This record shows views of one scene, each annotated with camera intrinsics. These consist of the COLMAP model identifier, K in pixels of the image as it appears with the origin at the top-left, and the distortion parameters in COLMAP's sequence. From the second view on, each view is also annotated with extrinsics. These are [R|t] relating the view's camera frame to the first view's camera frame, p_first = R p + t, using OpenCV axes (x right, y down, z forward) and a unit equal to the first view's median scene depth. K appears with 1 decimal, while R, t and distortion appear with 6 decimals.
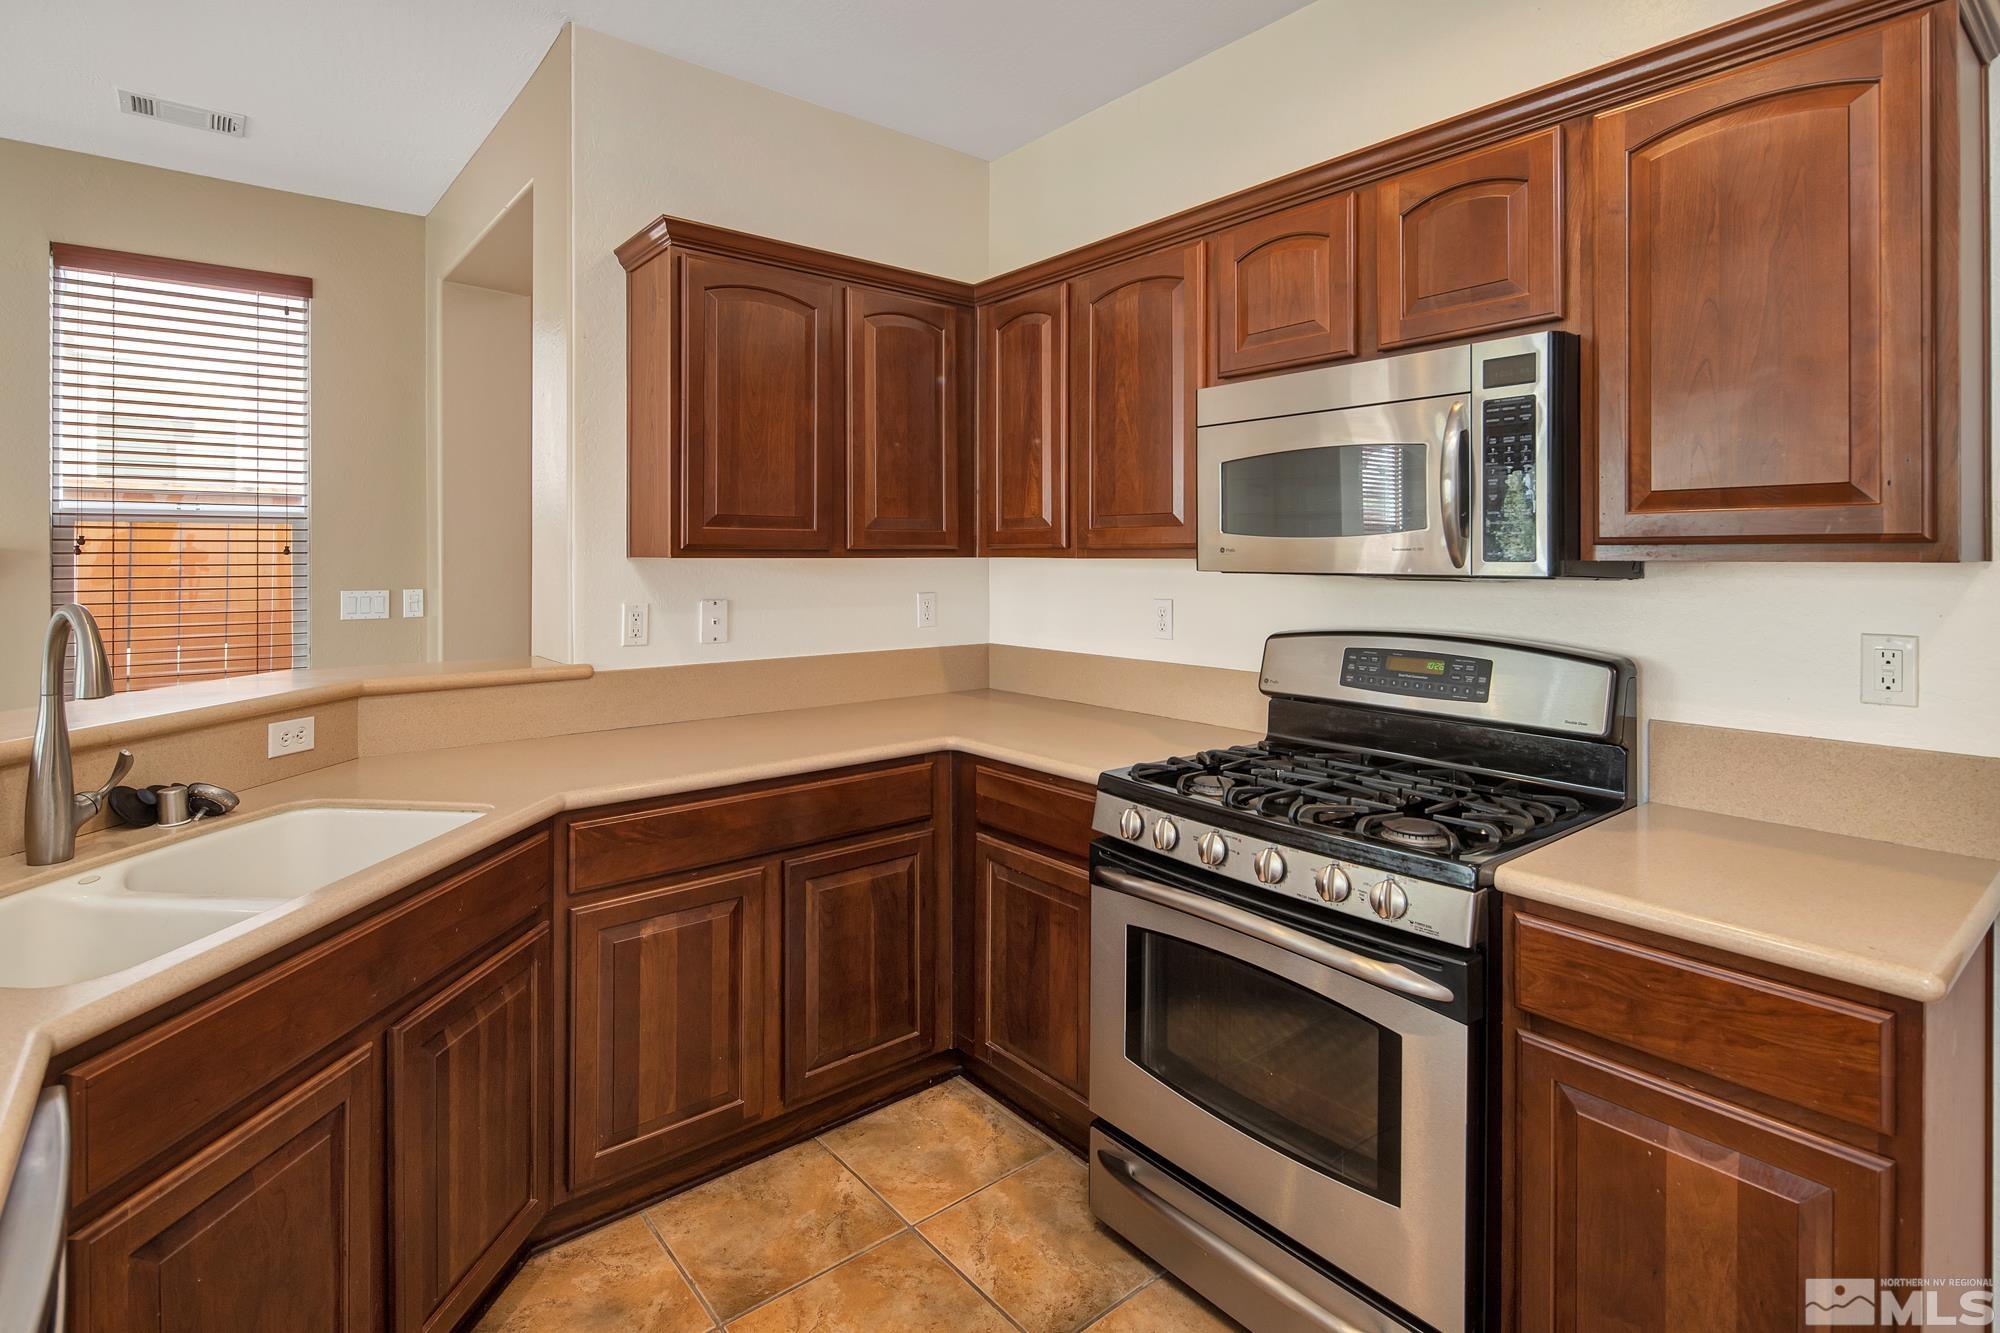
lens RADIAL K [[979.4, 0, 984.3], [0, 979.4, 546.9], [0, 0, 1]] dist [-0.002295, -0.000261]
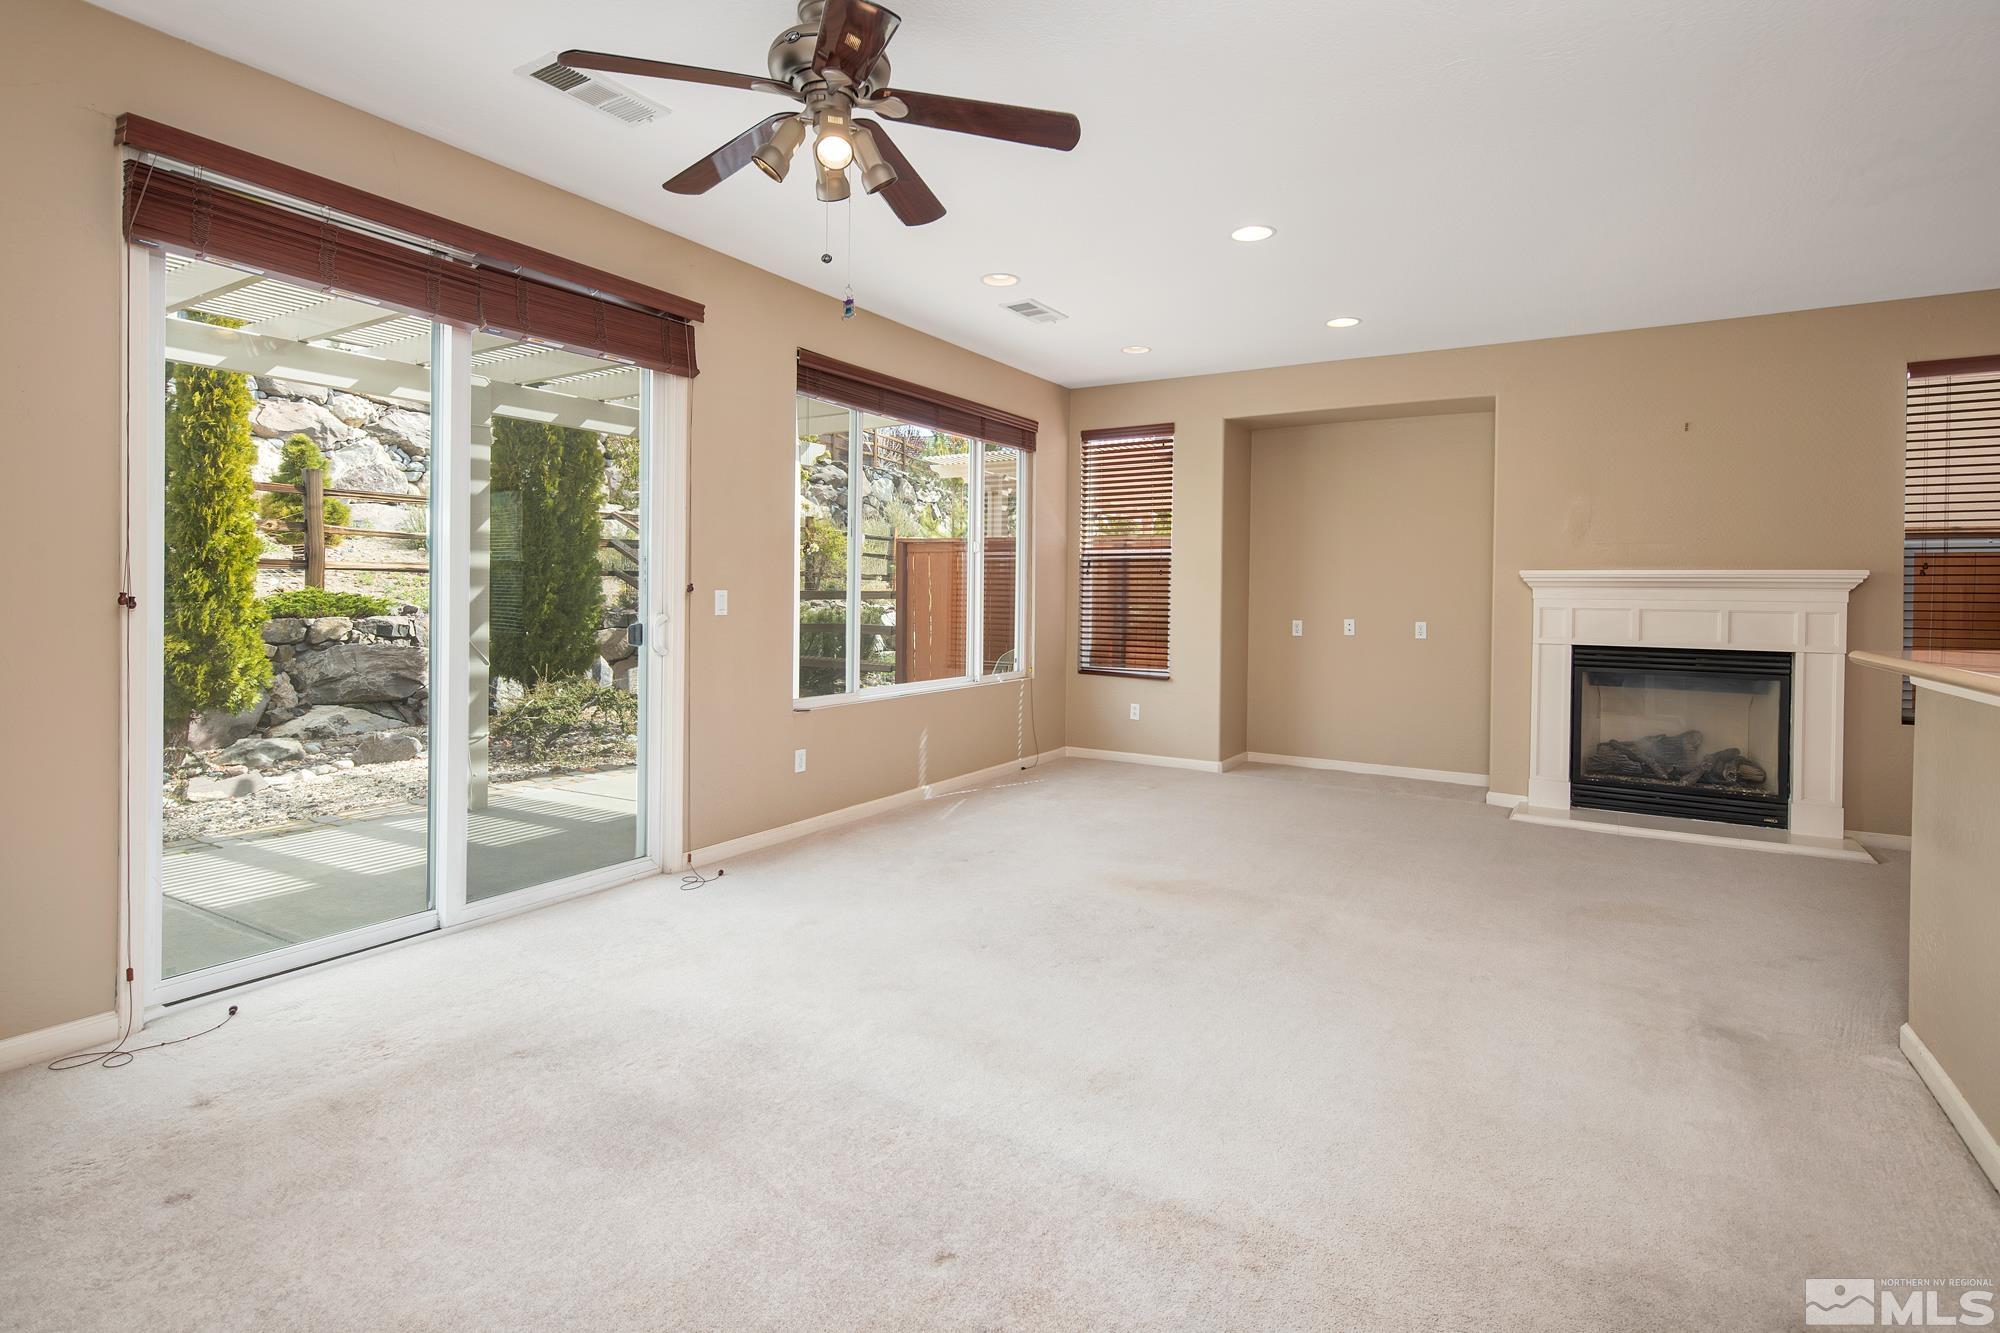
lens RADIAL K [[979.4, 0, 984.3], [0, 979.4, 596.6], [0, 0, 1]] dist [-0.002295, -0.000261]
pose [[0.341823, 0.007077, -0.939738, -0.075636], [-0.007432, 0.999961, 0.004827, 0.068817], [0.939735, 0.005334, 0.341862, -1.300159]]
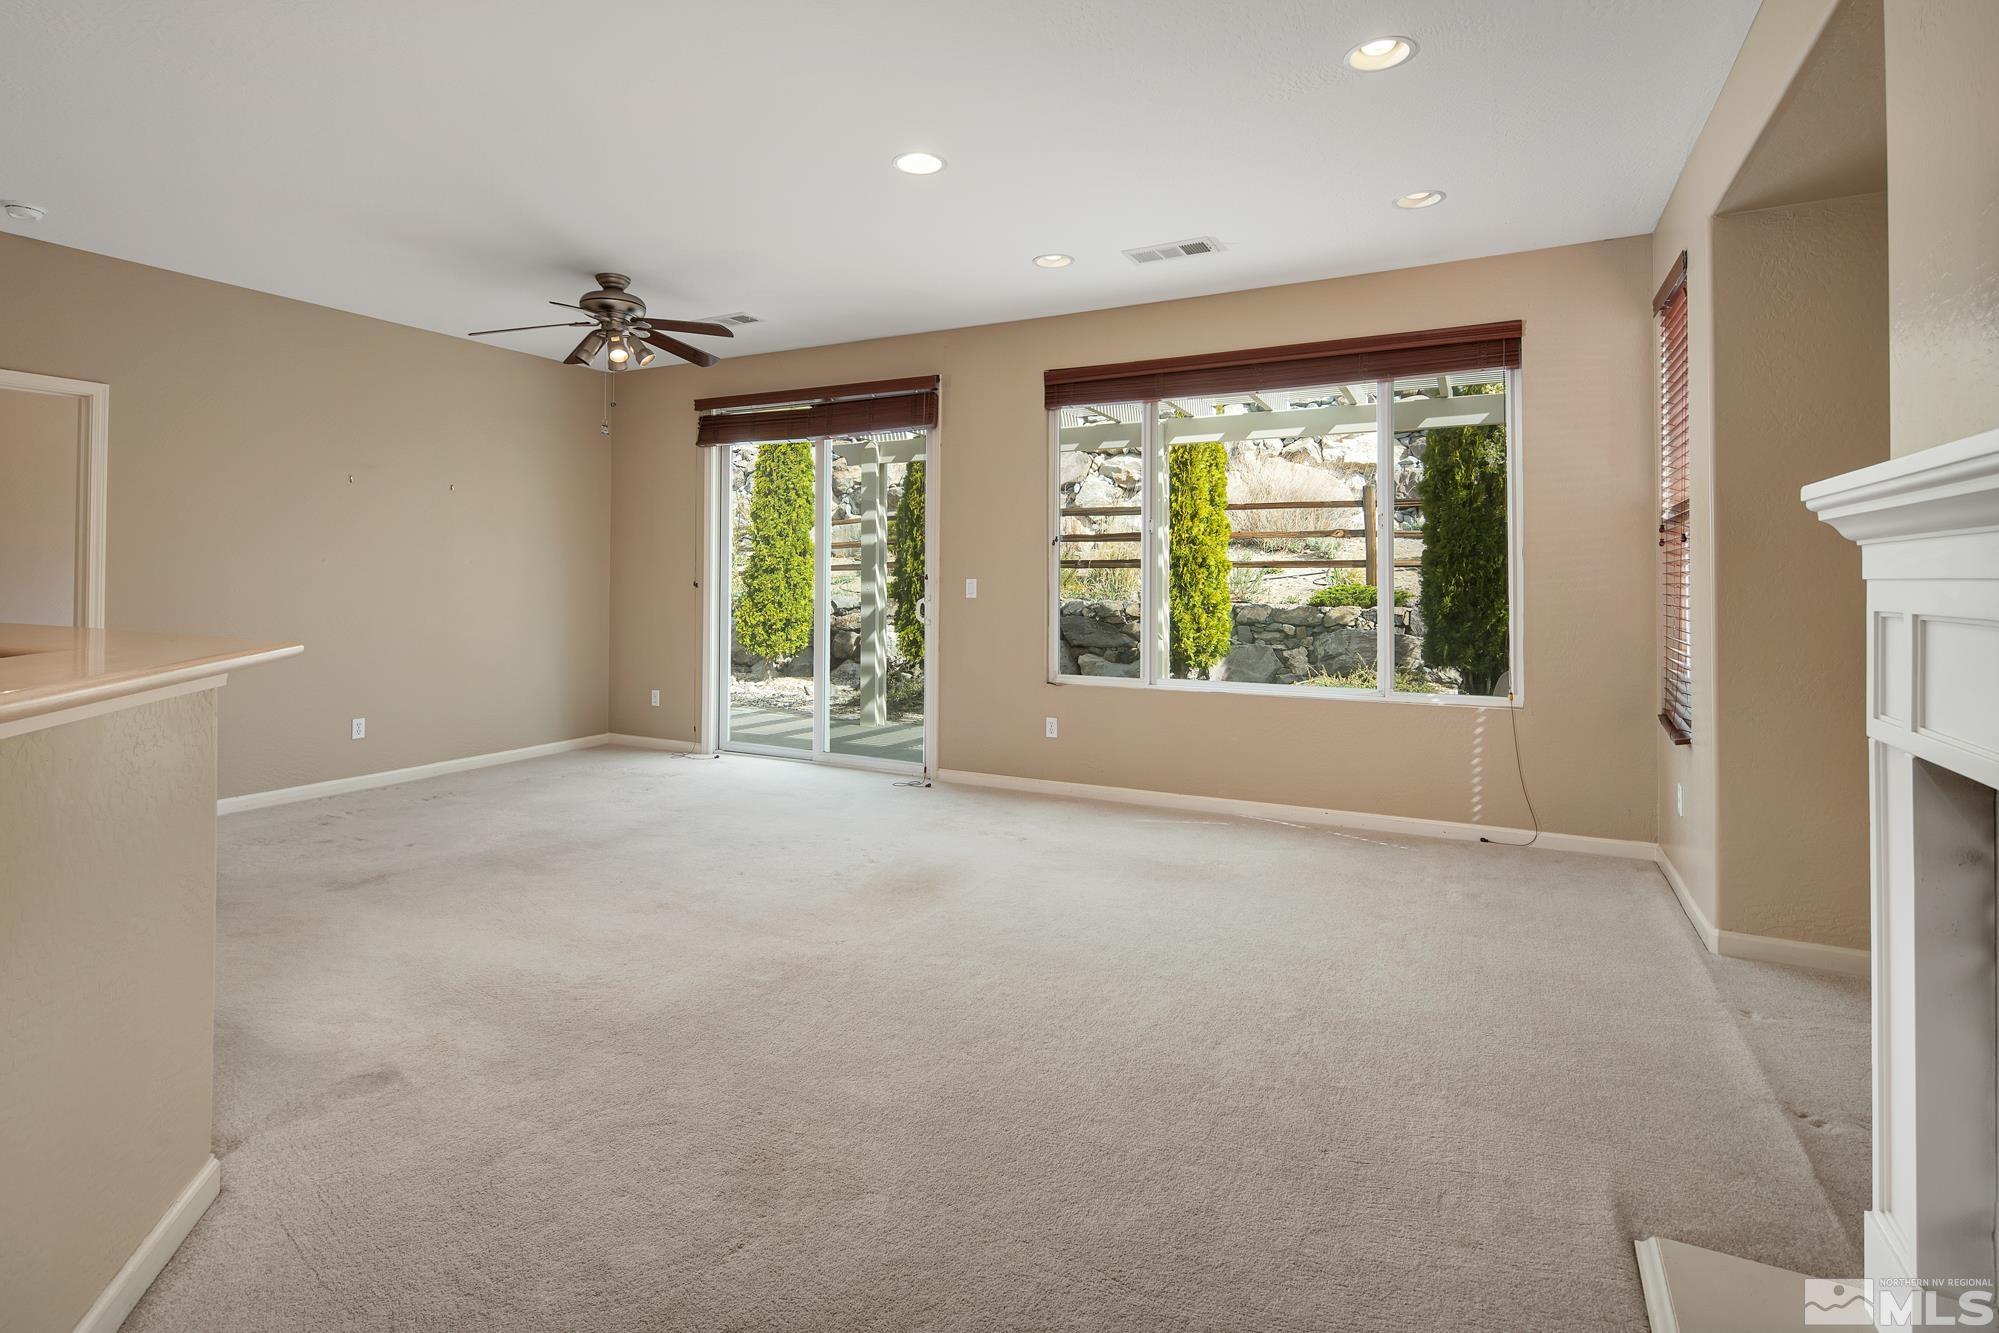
lens RADIAL K [[978.9, 0, 975.4], [0, 978.9, 565.5], [0, 0, 1]] dist [-0.002295, -0.000261]
pose [[-0.915499, -0.009335, -0.402213, -1.172713], [-0.002205, 0.999832, -0.018187, 0.082051], [0.402315, -0.015764, -0.915366, 1.540354]]
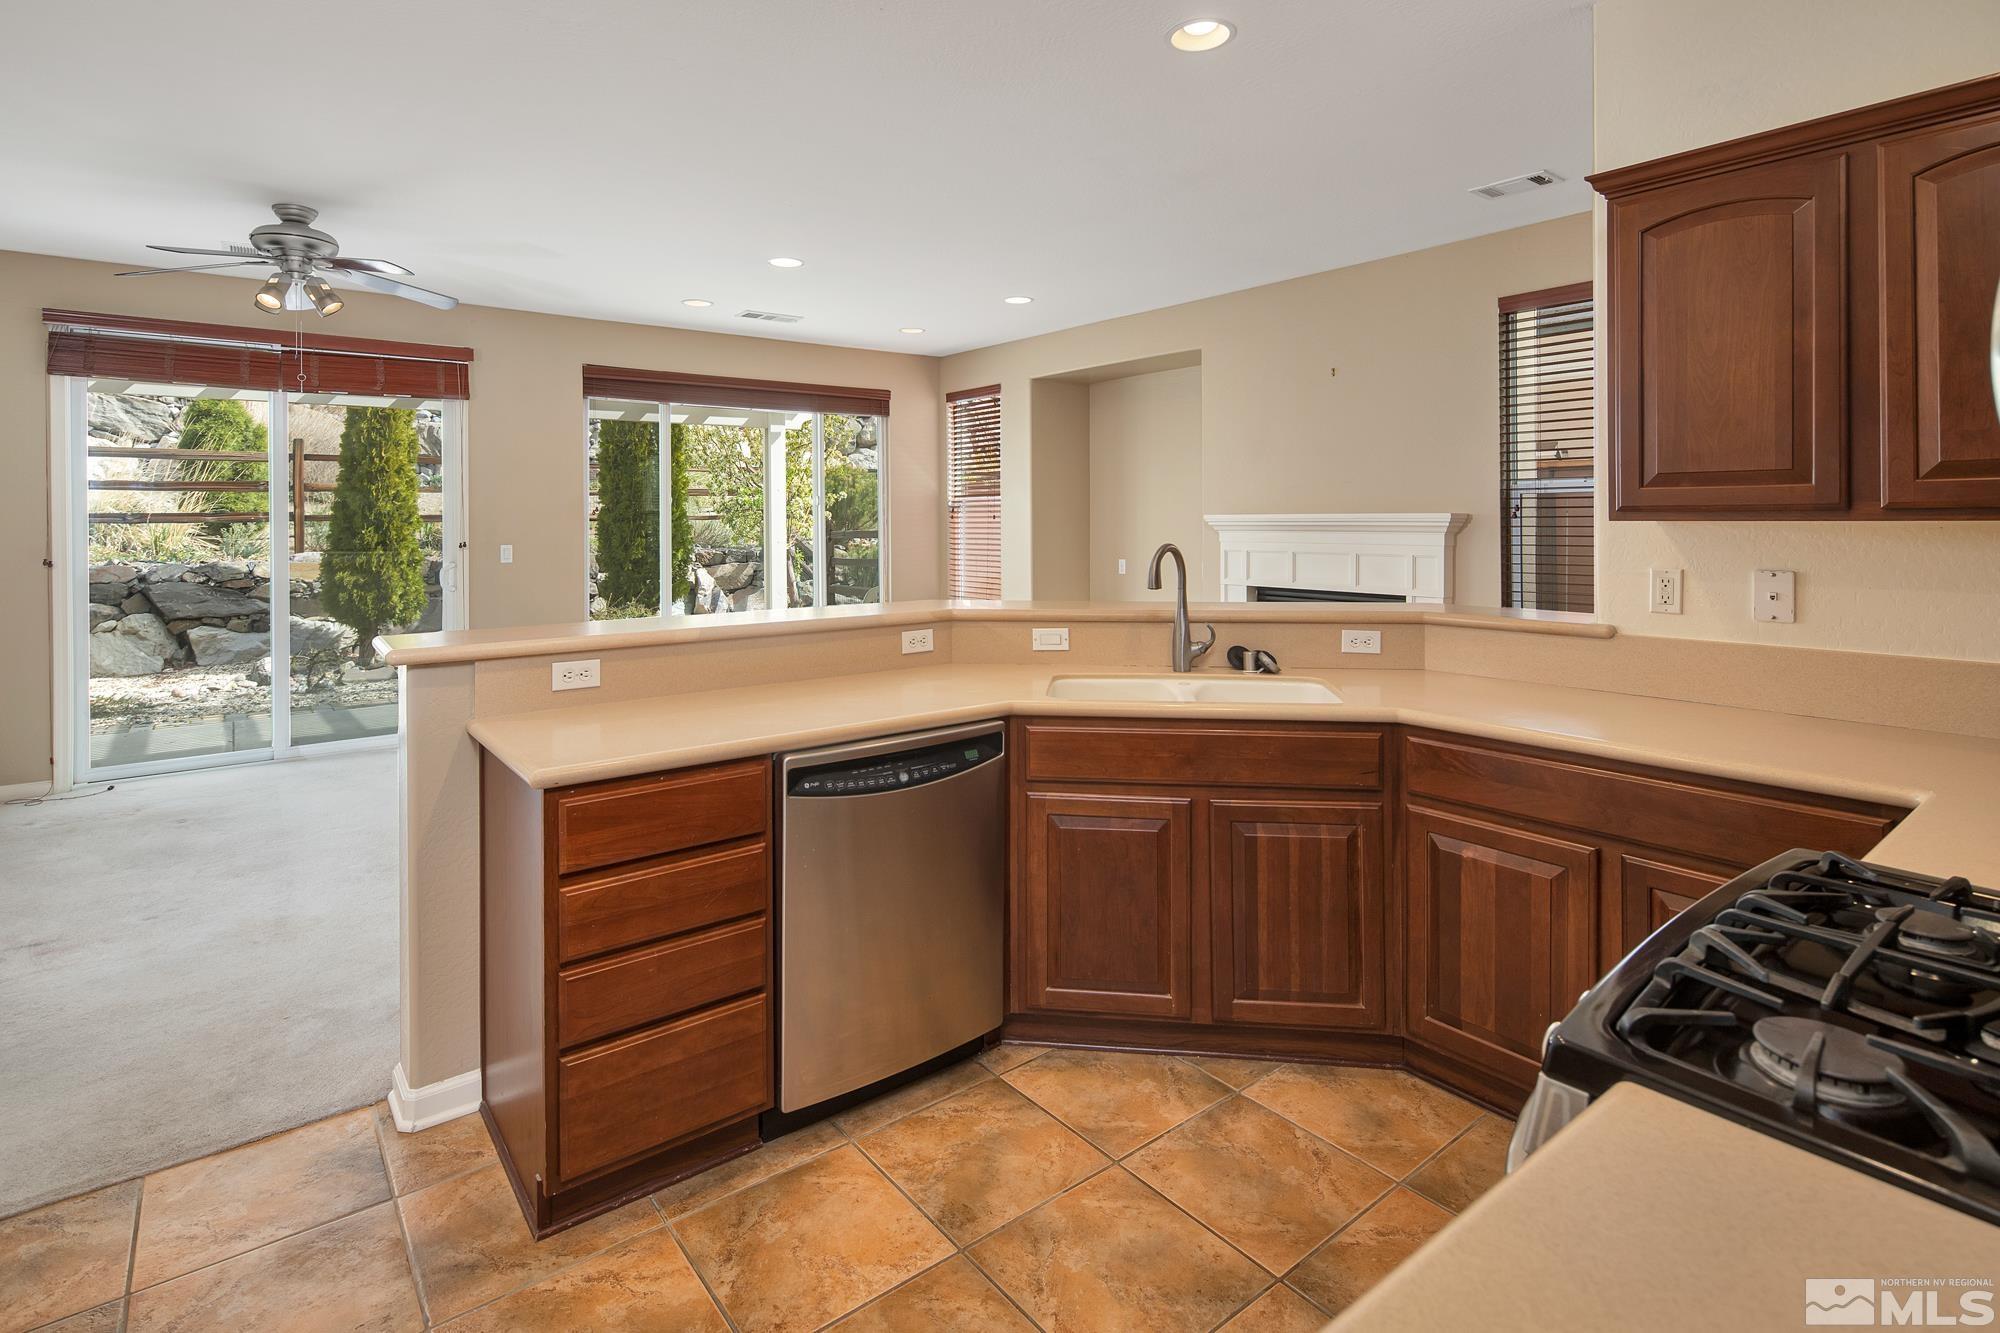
lens RADIAL K [[979.4, 0, 992.0], [0, 979.4, 514.3], [0, 0, 1]] dist [-0.002295, -0.000261]
pose [[-0.004268, -0.005023, -0.999978, 0.754509], [0.010183, 0.999935, -0.005067, 0.004314], [0.999939, -0.010205, -0.004217, 0.445624]]
